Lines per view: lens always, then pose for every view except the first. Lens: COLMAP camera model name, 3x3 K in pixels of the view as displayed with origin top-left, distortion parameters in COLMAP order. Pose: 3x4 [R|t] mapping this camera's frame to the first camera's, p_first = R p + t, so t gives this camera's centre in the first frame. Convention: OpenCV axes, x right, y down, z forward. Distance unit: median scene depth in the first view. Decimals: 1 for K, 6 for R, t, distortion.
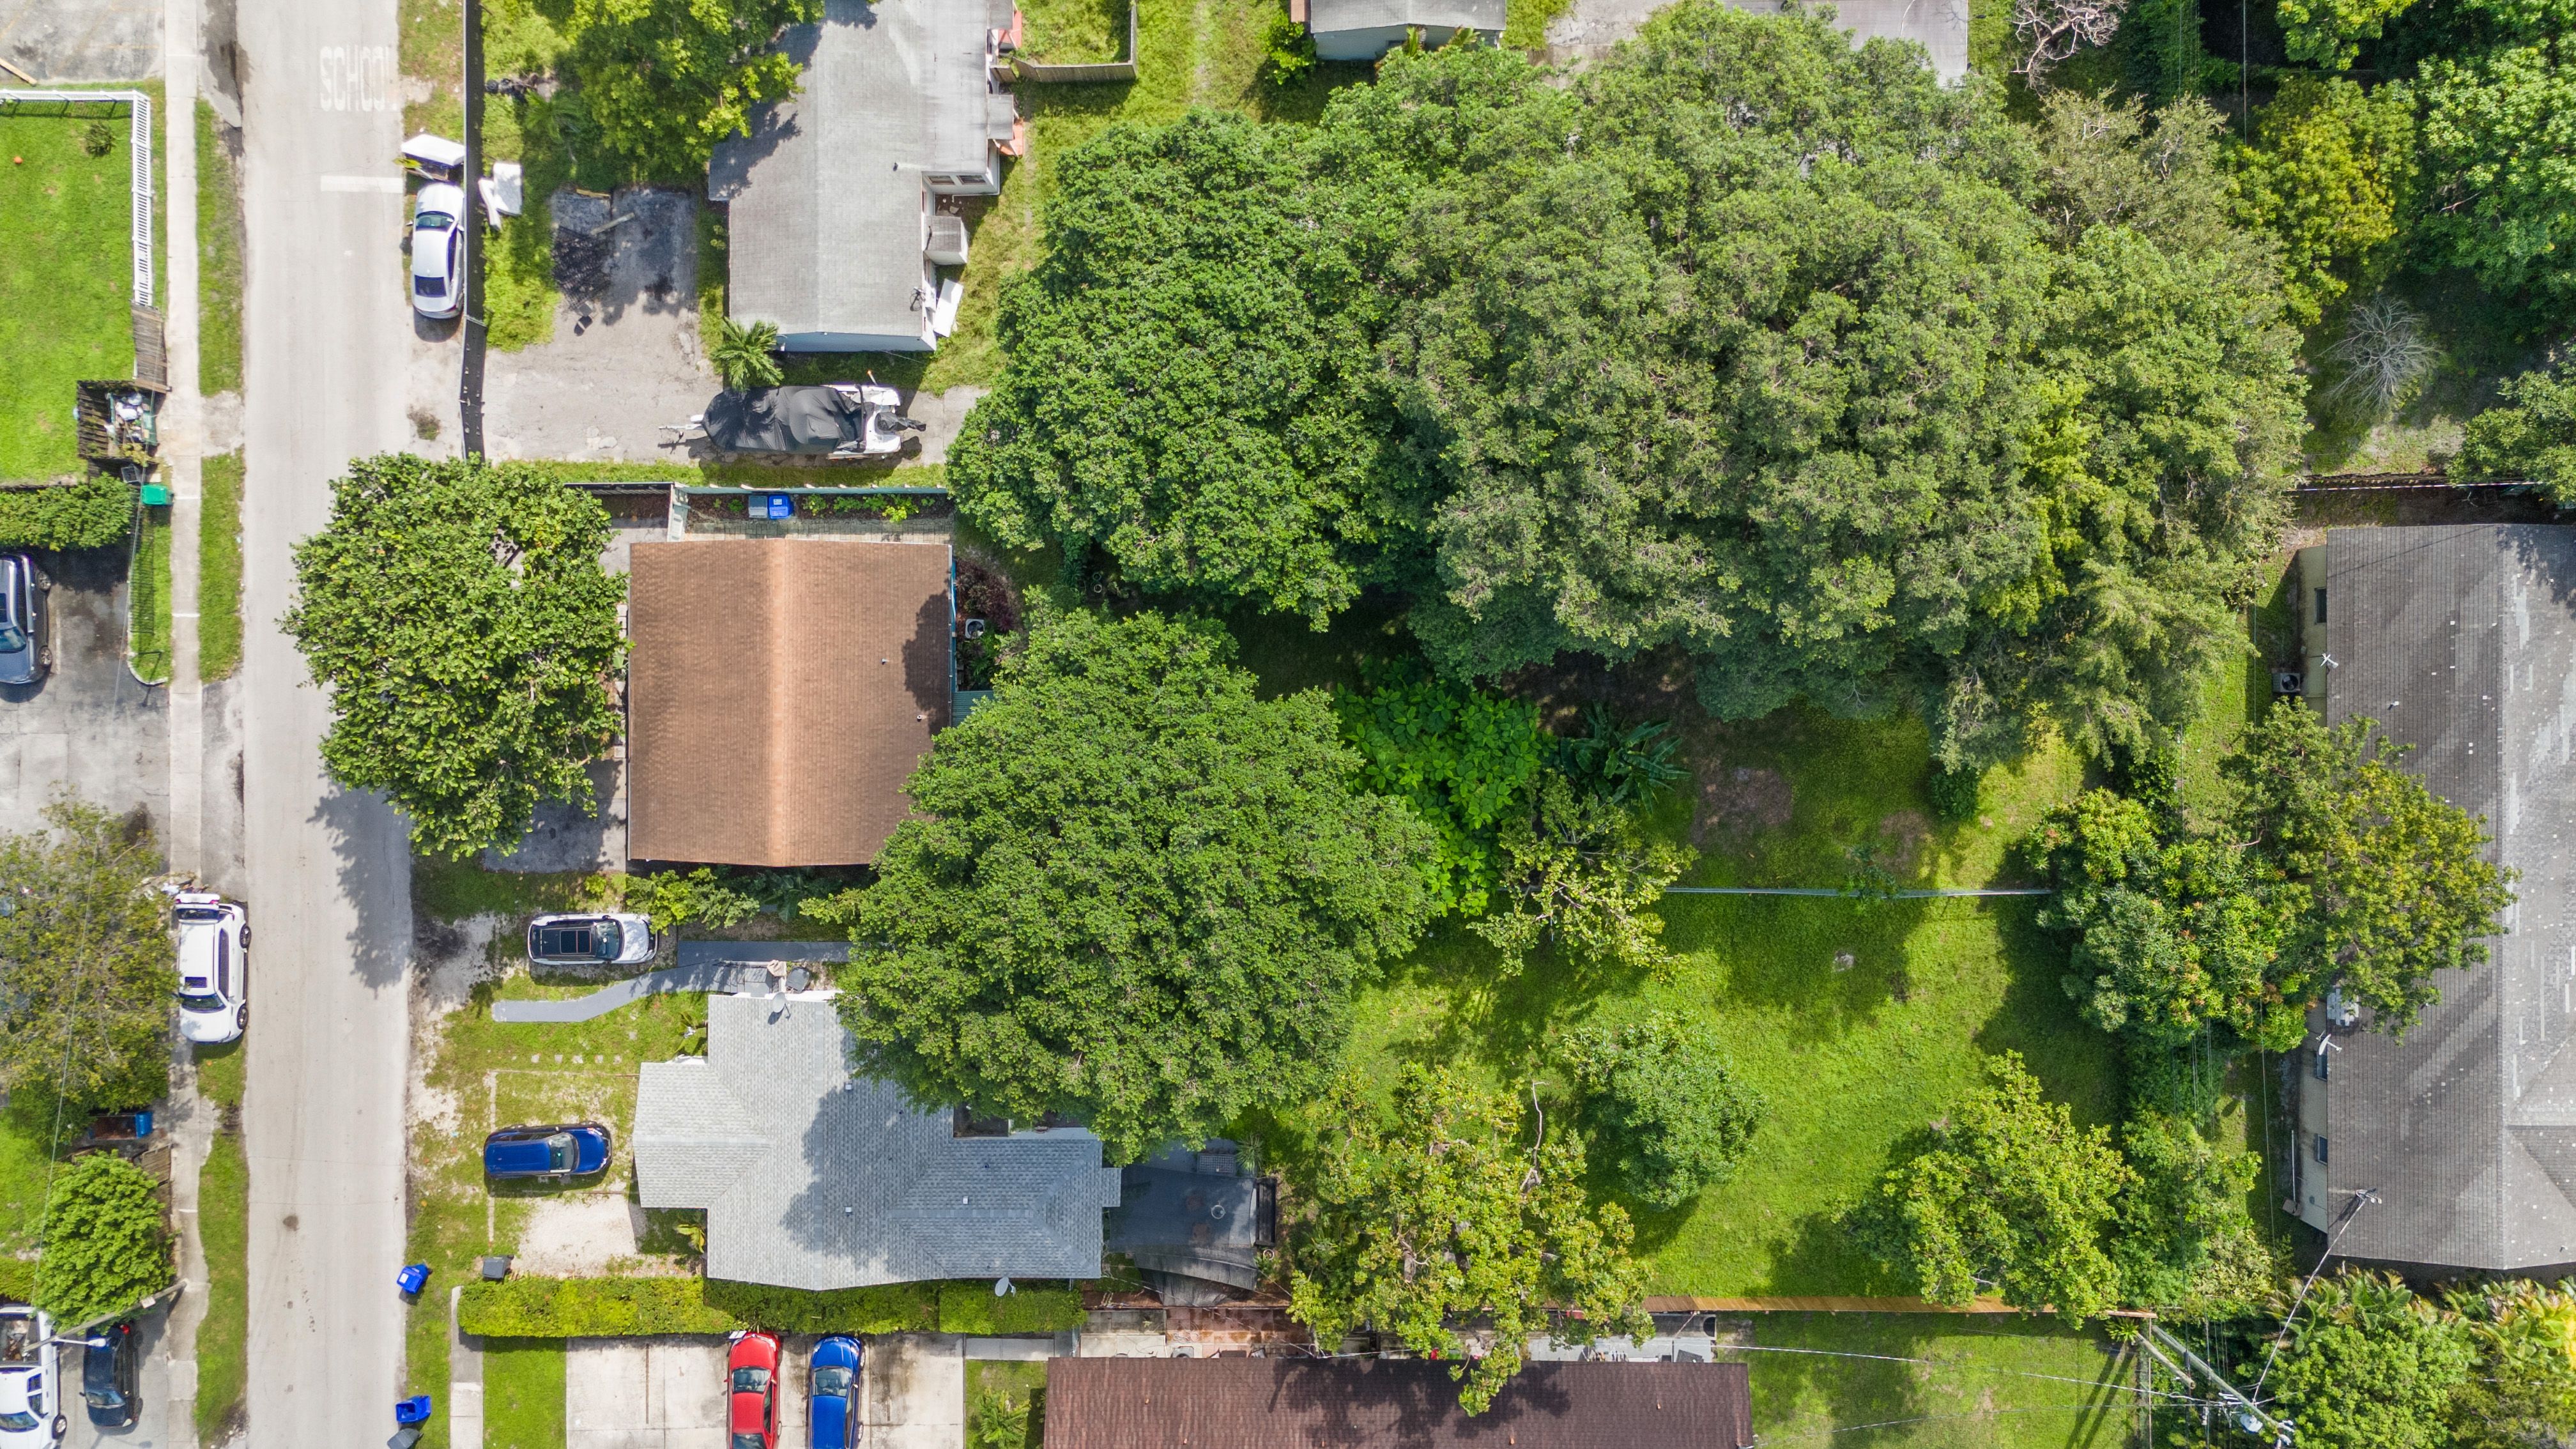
lens RADIAL K [[1836.6, 0, 1288.0], [0, 1836.6, 724.5], [0, 0, 1]] dist [0.045379, -0.051027]
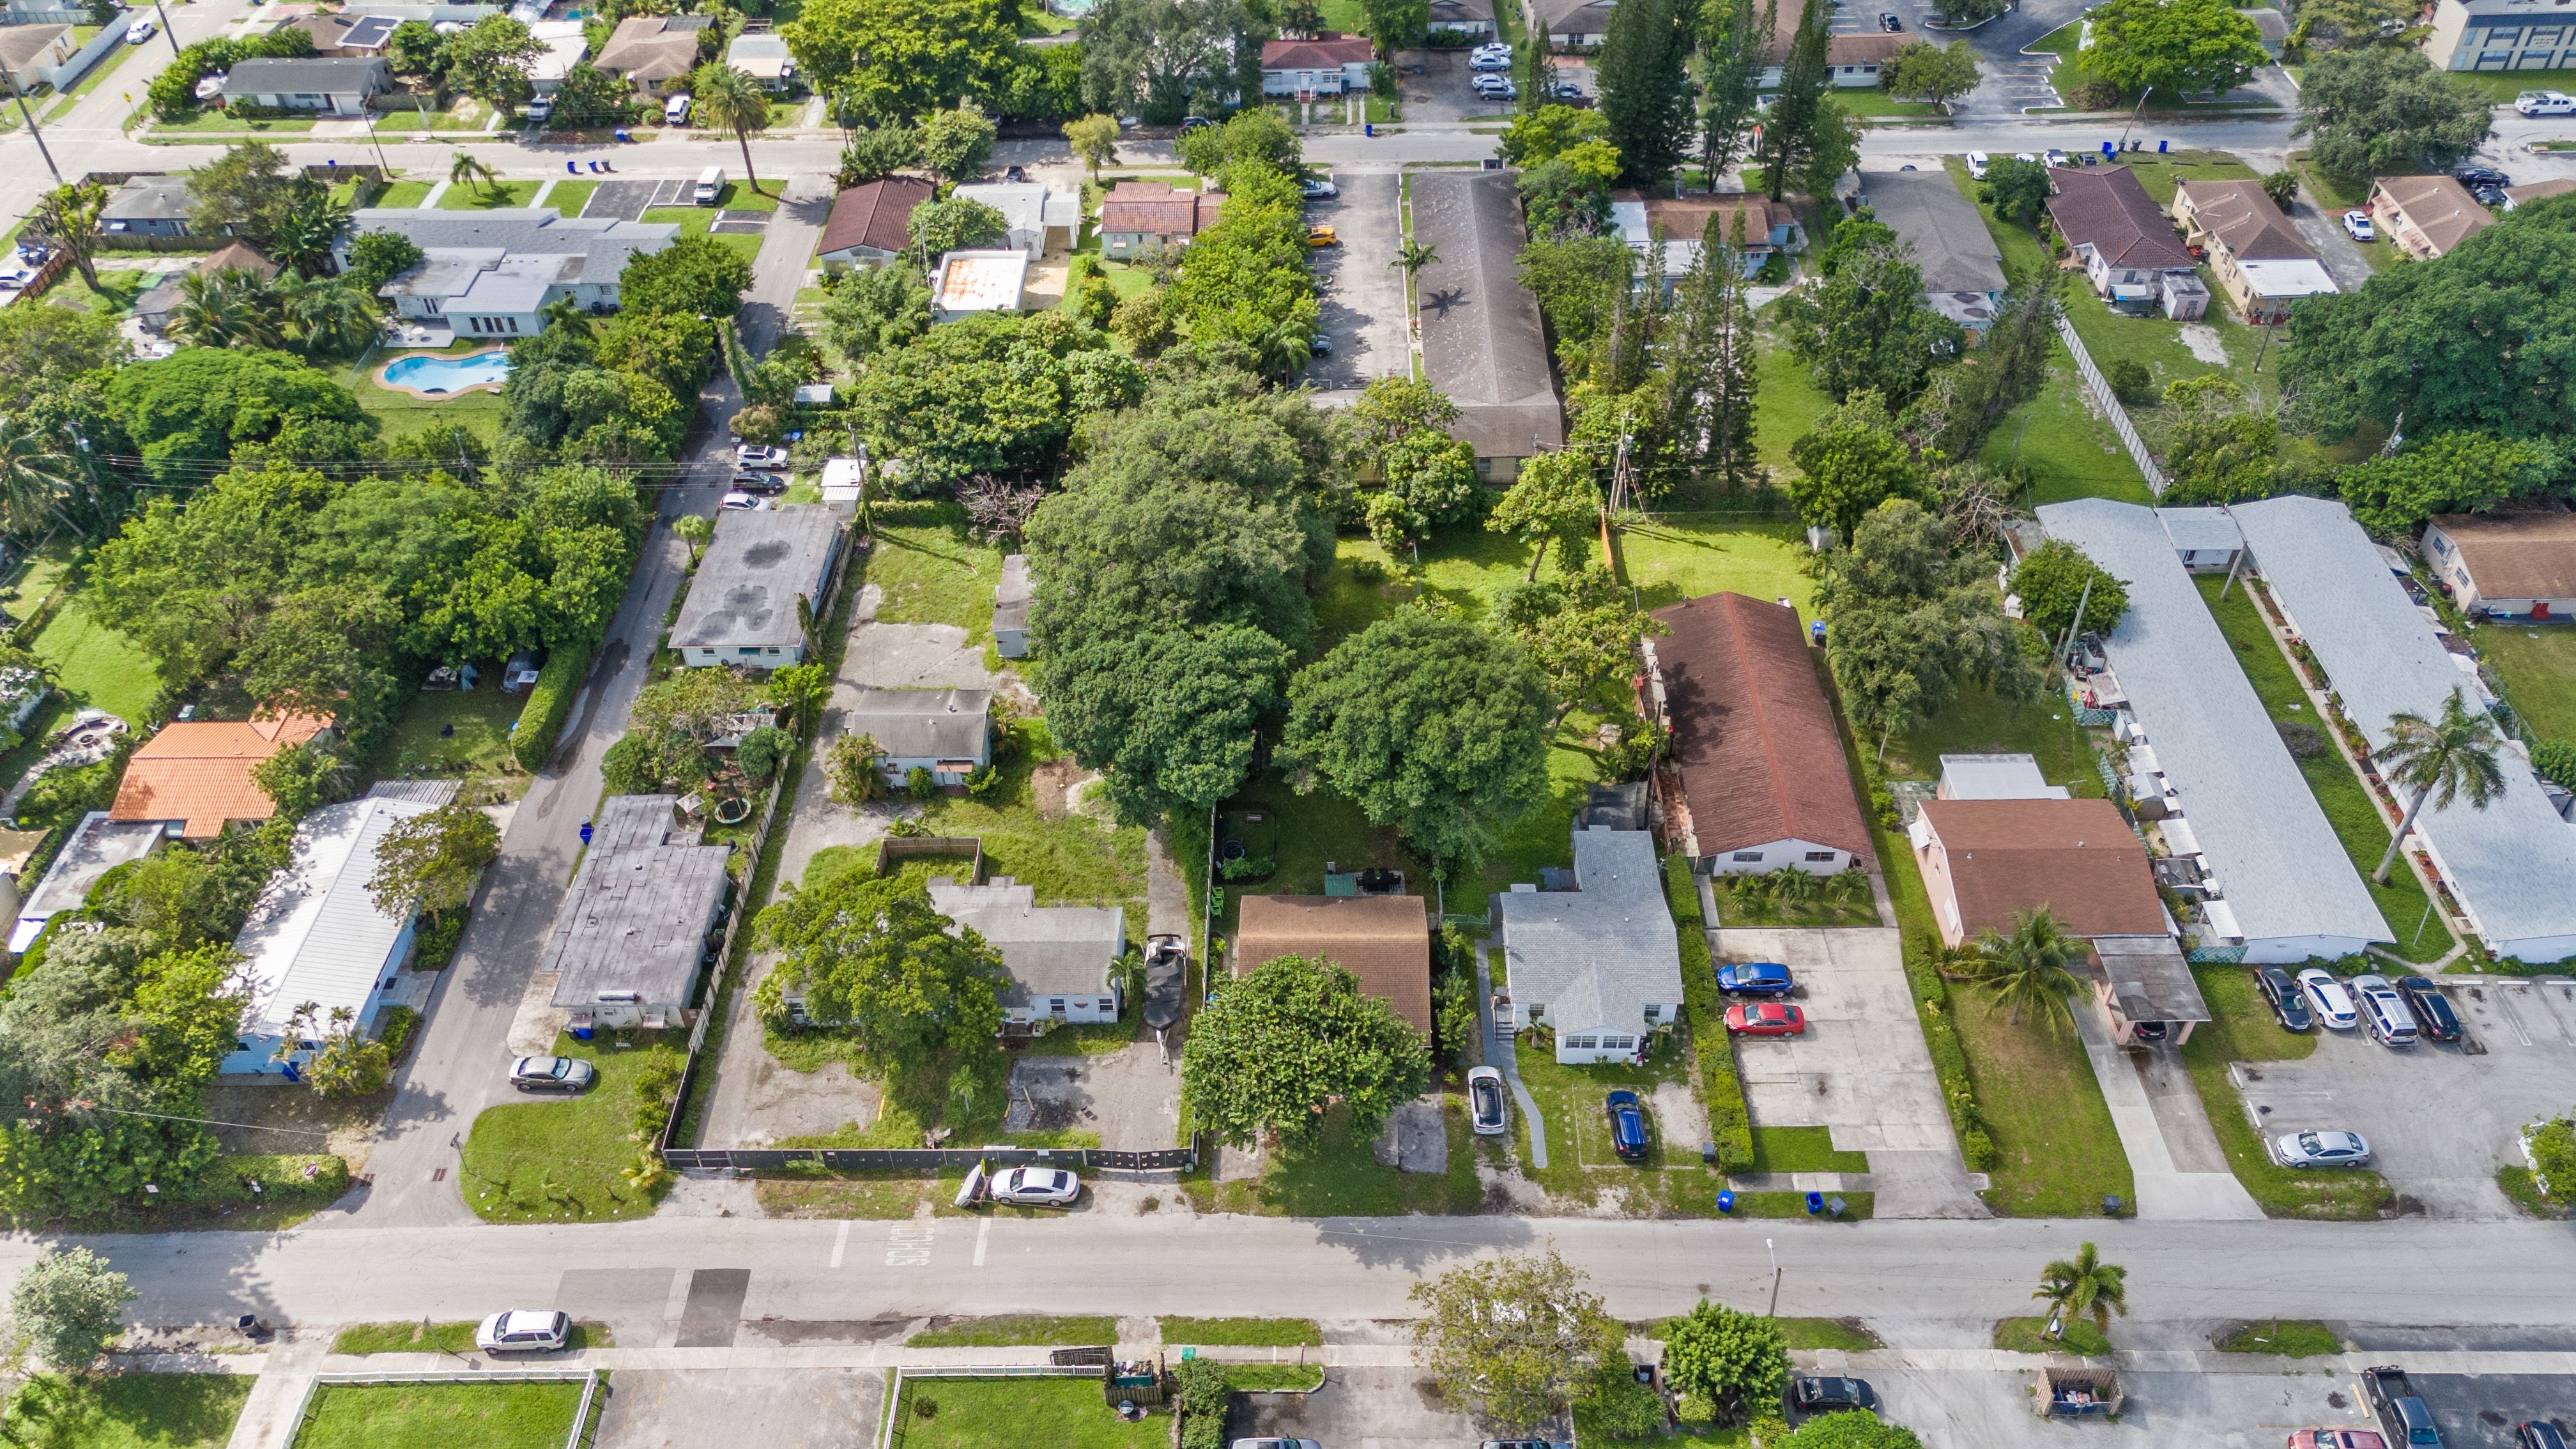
lens RADIAL K [[1873.3, 0, 1297.7], [0, 1873.3, 708.5], [0, 0, 1]] dist [0.062267, -0.062893]
pose [[0.003373, -0.656631, 0.754204, -1.369934], [0.999724, -0.015330, -0.017818, -0.009881], [0.023262, 0.754056, 0.656398, -0.295774]]
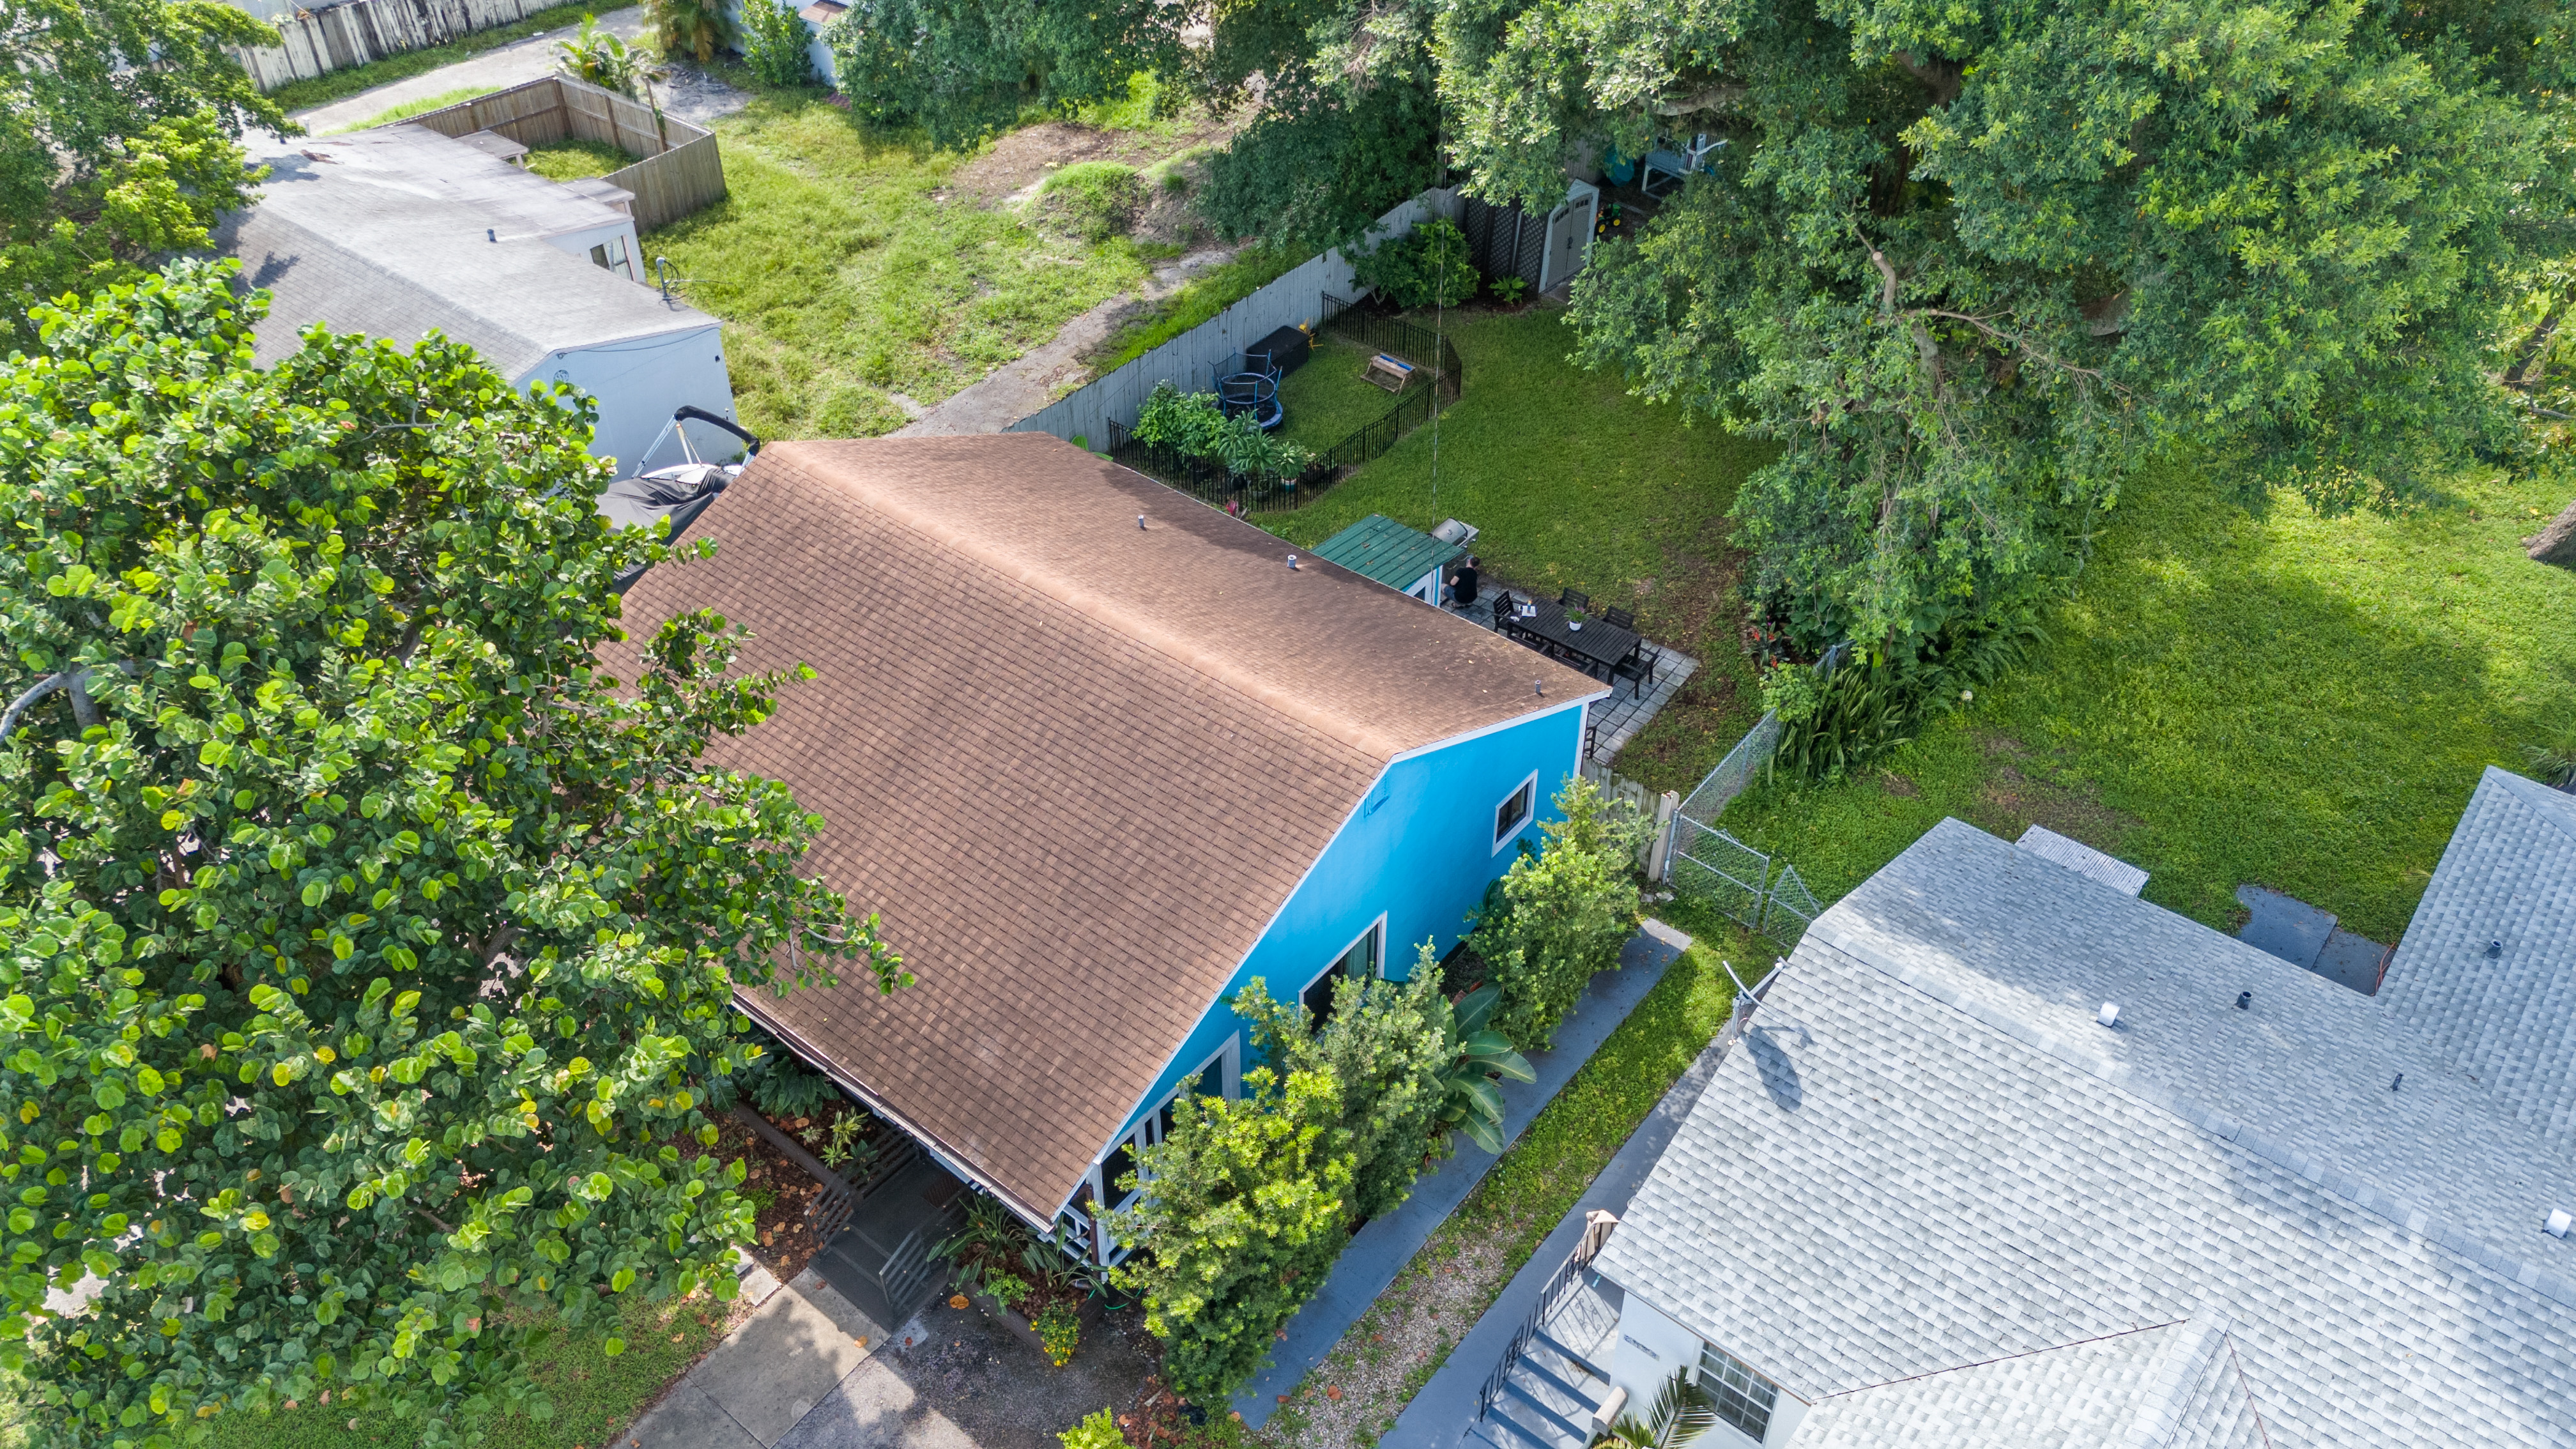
lens RADIAL K [[1882.5, 0, 1288.0], [0, 1882.5, 724.5], [0, 0, 1]] dist [0.047707, -0.001896]
pose [[0.619050, -0.490405, 0.613417, -0.468376], [0.785341, 0.382593, -0.486684, 0.213272], [0.003983, 0.783023, 0.621979, 0.733182]]
